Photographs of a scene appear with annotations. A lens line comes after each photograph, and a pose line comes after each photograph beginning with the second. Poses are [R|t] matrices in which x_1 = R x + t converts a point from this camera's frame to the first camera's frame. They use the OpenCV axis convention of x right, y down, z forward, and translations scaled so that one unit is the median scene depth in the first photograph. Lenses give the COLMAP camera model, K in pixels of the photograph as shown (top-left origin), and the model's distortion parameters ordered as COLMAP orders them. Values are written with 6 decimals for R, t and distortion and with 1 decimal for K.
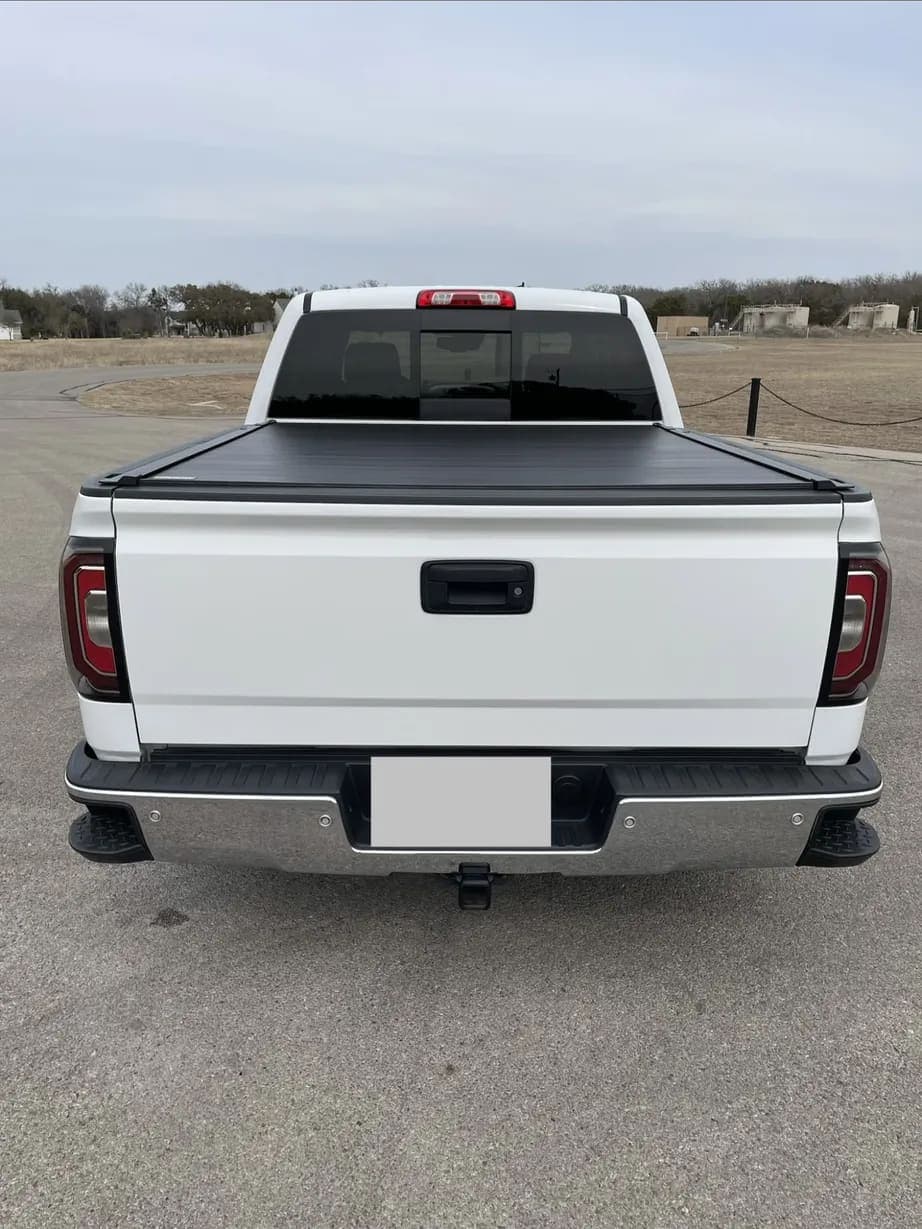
lens RADIAL K [[923.8, 0, 452.1], [0, 923.8, 616.9], [0, 0, 1]] dist [0.073003, -0.099453]
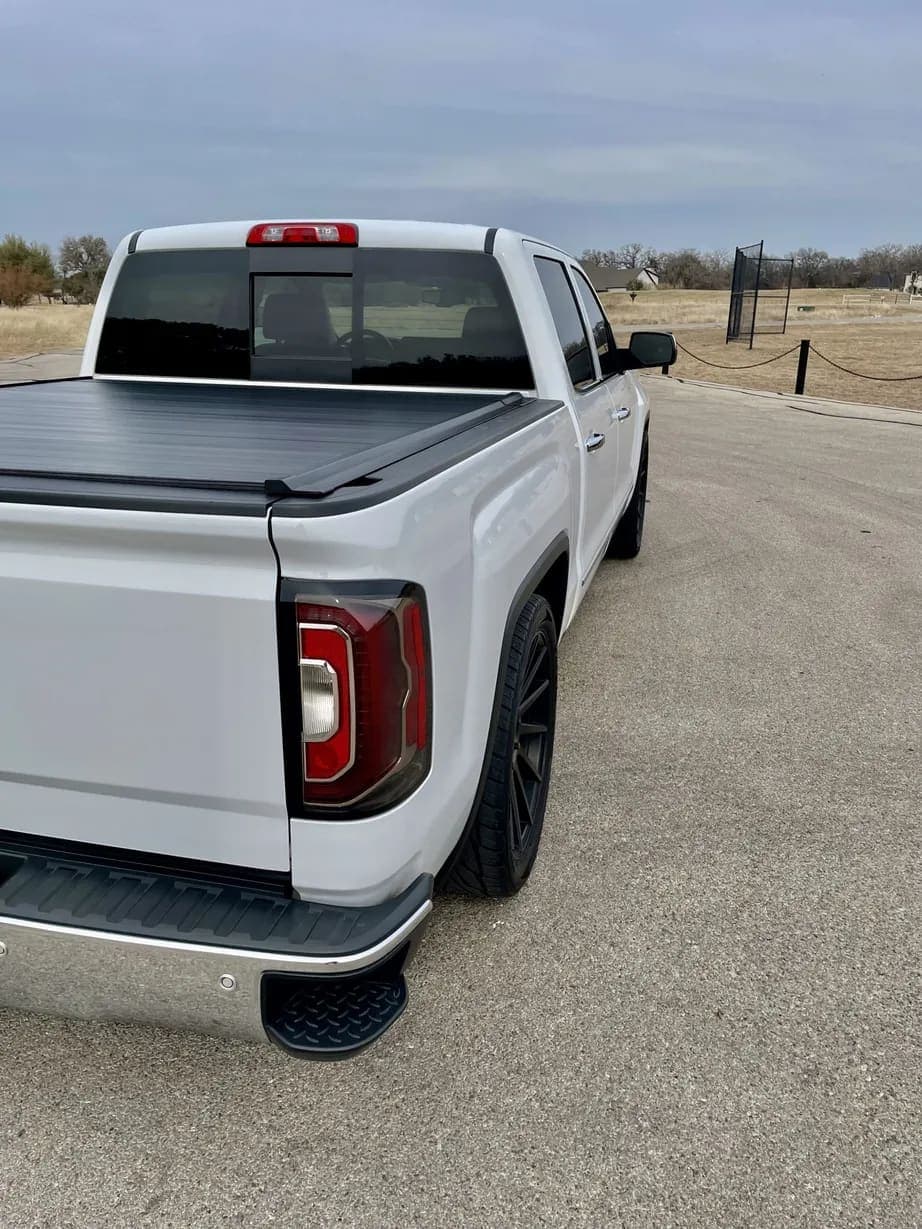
lens RADIAL K [[923.8, 0, 452.1], [0, 923.8, 616.9], [0, 0, 1]] dist [0.073003, -0.099453]
pose [[0.964774, 0.084467, -0.249151, 0.378559], [-0.076251, 0.996184, 0.042463, -0.048438], [0.251787, -0.021969, 0.967533, 0.223827]]
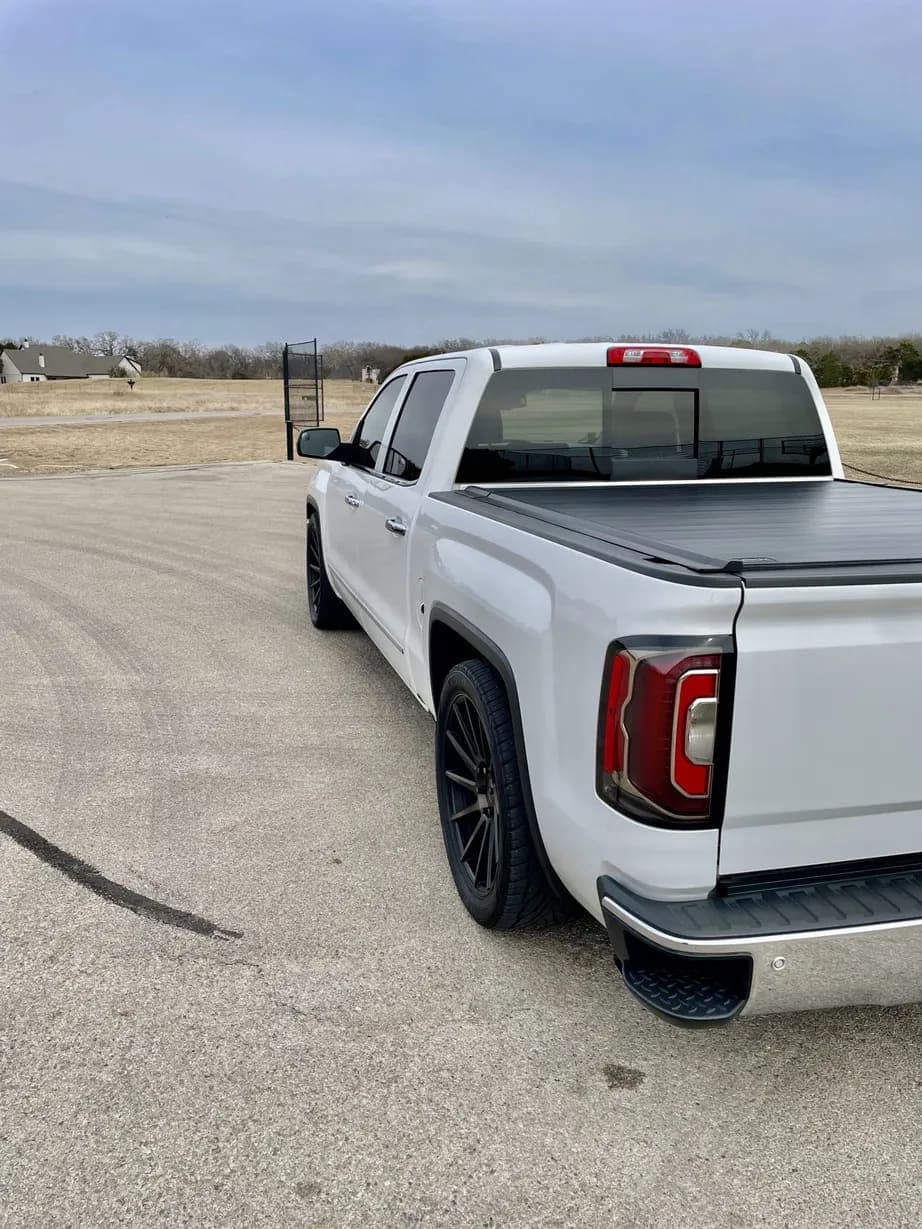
lens RADIAL K [[922.4, 0, 453.6], [0, 922.4, 610.6], [0, 0, 1]] dist [0.076236, -0.104419]
pose [[0.965578, -0.056728, 0.253852, -0.446921], [0.071822, 0.996134, -0.050585, -0.045001], [-0.250001, 0.067076, 0.965919, 0.136713]]
